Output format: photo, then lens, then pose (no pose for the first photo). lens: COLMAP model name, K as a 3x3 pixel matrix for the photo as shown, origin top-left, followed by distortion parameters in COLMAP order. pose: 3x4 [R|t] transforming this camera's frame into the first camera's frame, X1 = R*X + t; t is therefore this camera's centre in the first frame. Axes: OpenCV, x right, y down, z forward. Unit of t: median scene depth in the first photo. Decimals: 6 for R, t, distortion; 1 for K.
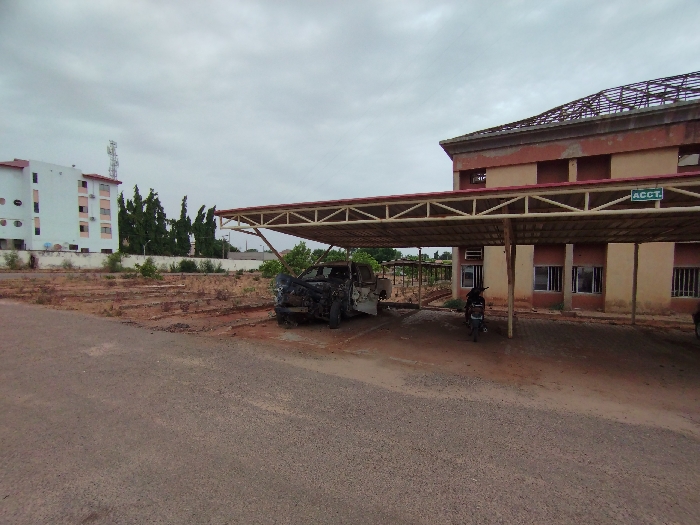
lens RADIAL K [[340.1, 0, 350.0], [0, 340.1, 262.5], [0, 0, 1]] dist [-0.000417, 0.000658]
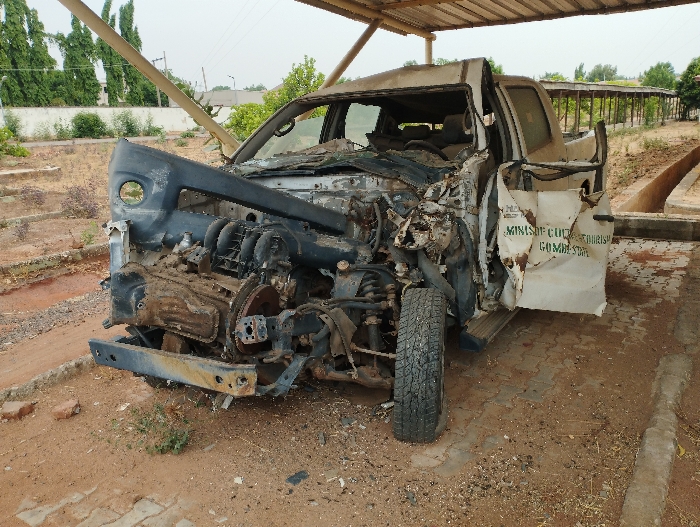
lens RADIAL K [[597.0, 0, 350.0], [0, 597.0, 263.5], [0, 0, 1]] dist [0.044861, -0.006739]
pose [[0.994548, -0.035977, -0.097873, -0.033645], [0.060013, 0.965053, 0.255089, 0.013277], [0.085276, -0.259572, 0.961951, 0.491034]]
